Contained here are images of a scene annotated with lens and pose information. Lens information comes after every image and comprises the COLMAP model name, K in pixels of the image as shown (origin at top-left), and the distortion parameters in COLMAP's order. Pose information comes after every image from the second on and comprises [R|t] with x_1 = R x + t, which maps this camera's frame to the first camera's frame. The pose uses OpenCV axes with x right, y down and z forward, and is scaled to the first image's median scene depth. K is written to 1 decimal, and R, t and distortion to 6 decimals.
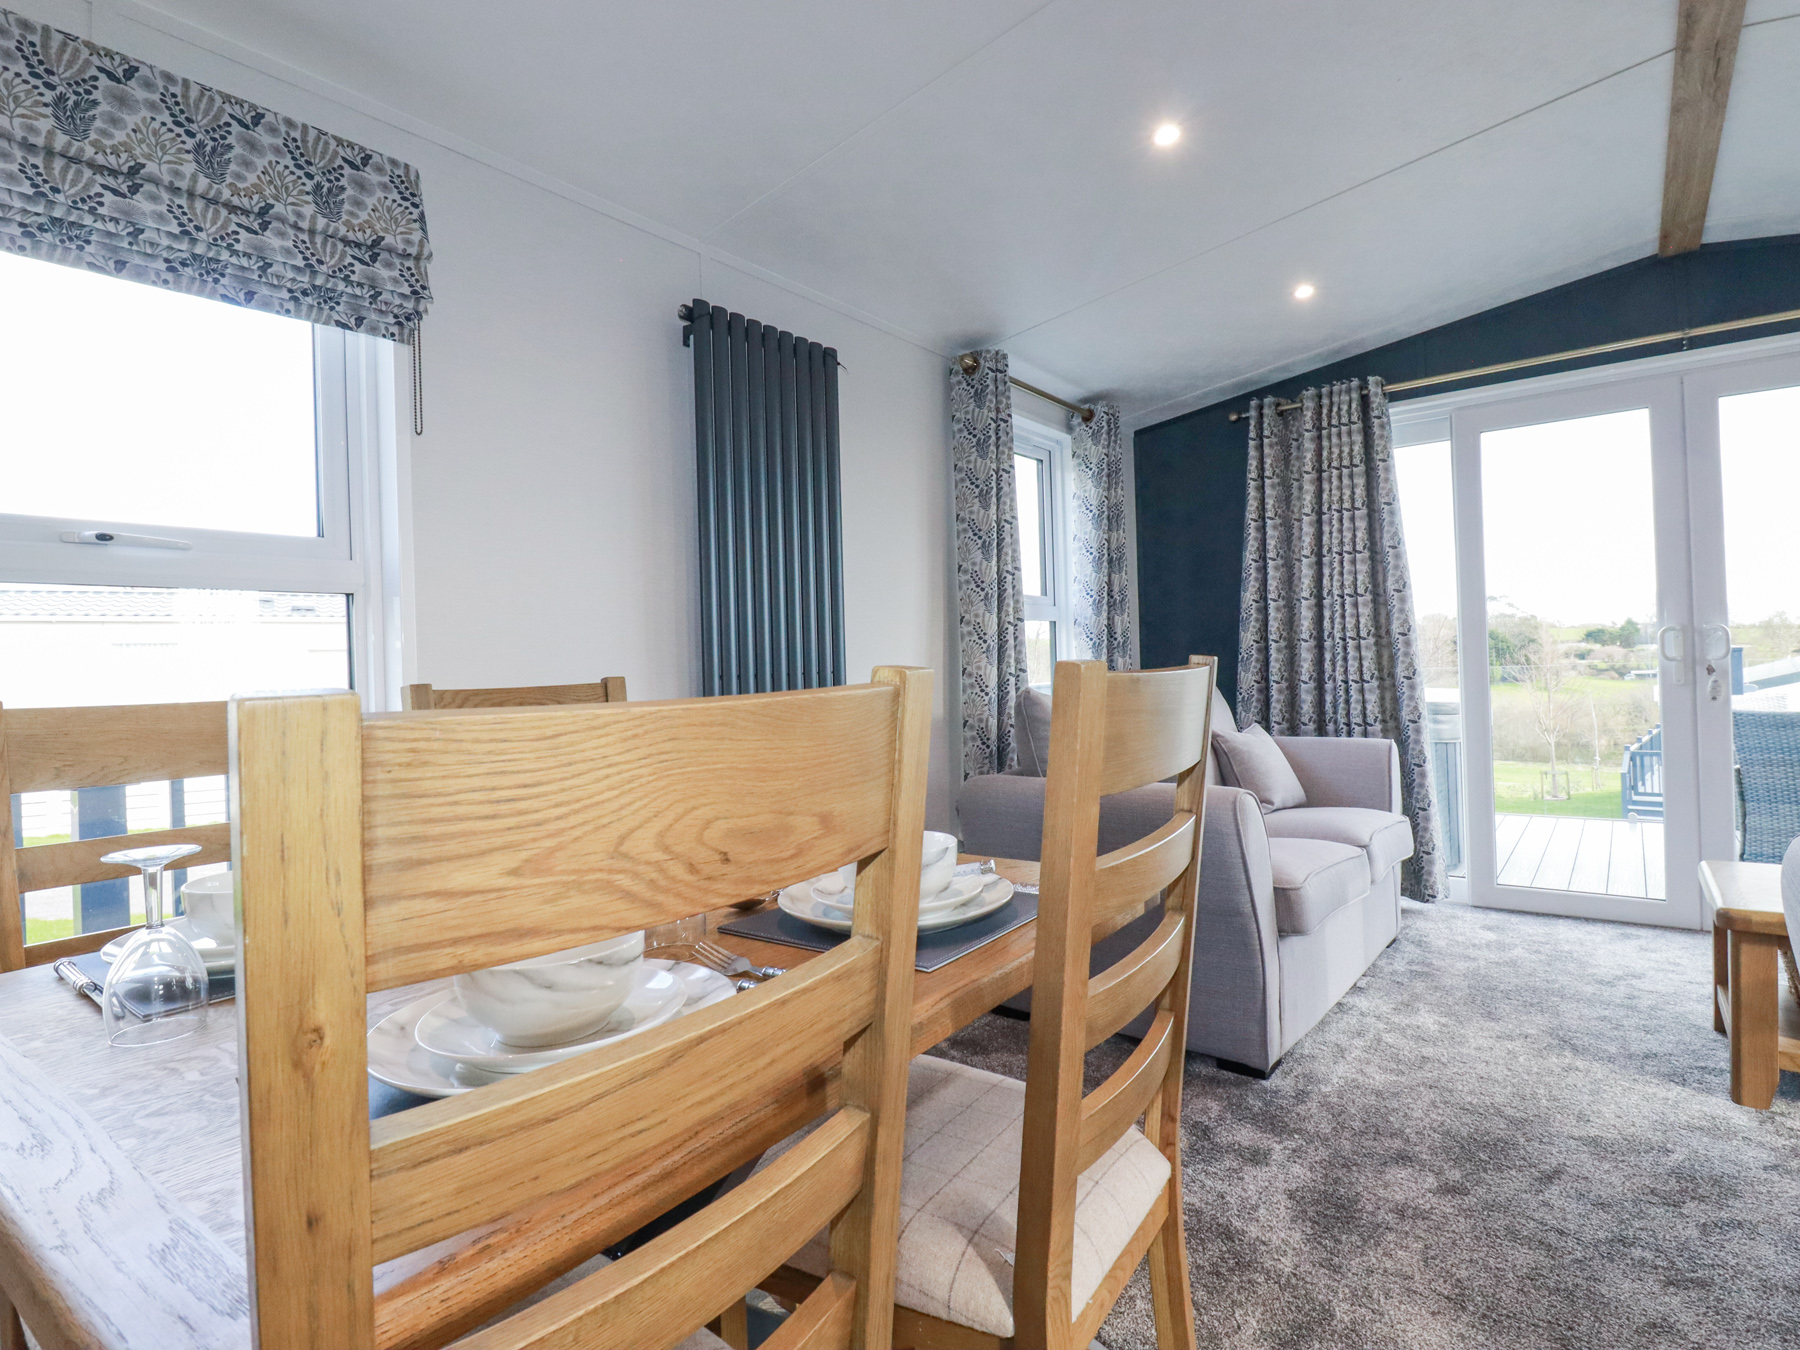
lens RADIAL K [[952.3, 0, 901.5], [0, 952.3, 657.1], [0, 0, 1]] dist [0.000710, -0.000165]
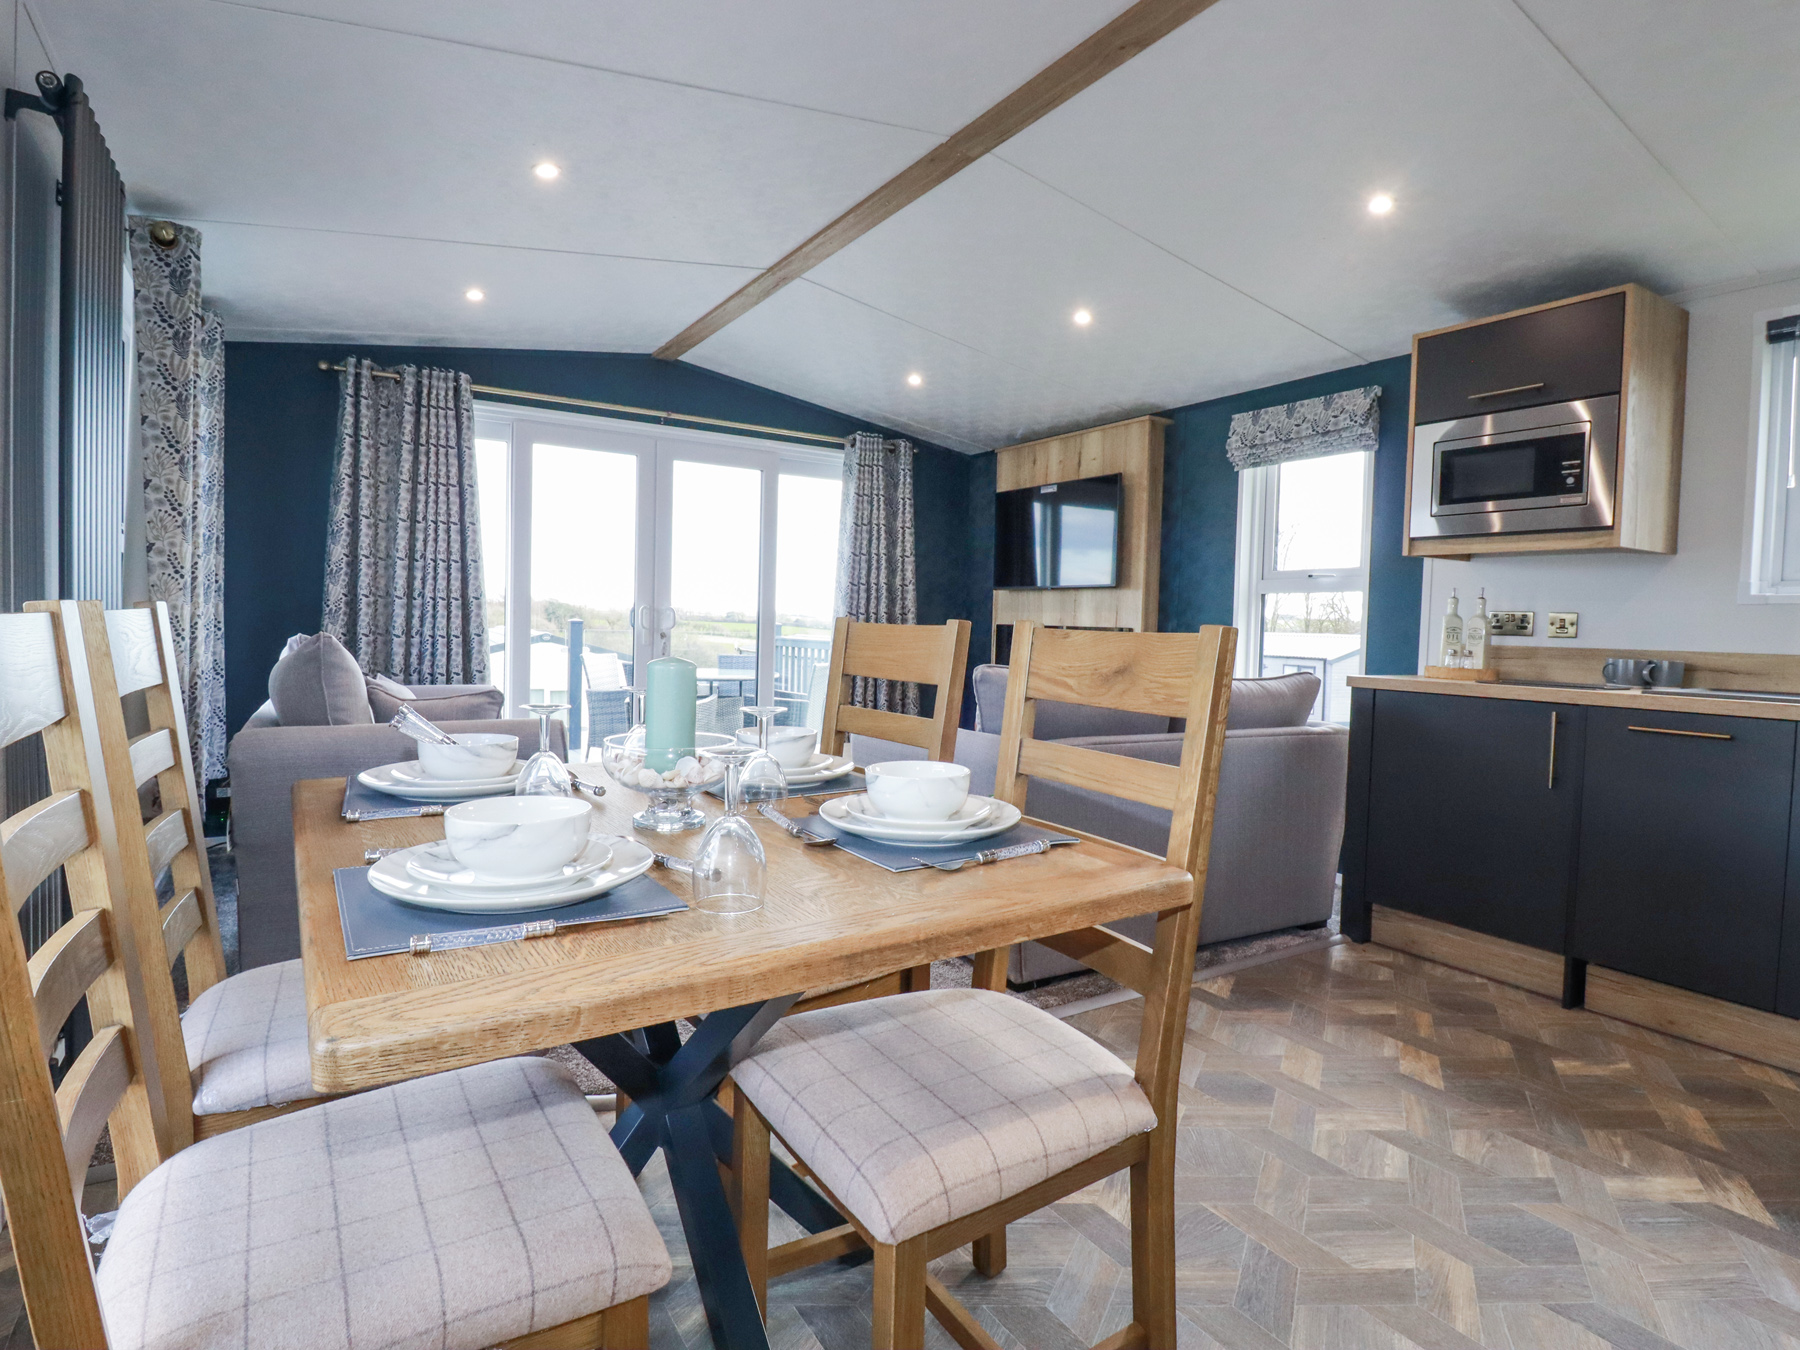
lens RADIAL K [[952.3, 0, 903.3], [0, 952.3, 671.8], [0, 0, 1]] dist [0.000710, -0.000165]
pose [[0.337353, -0.006587, 0.941355, -0.413860], [-0.043130, 0.998817, 0.022445, 0.018421], [-0.940390, -0.048173, 0.336670, 0.092693]]
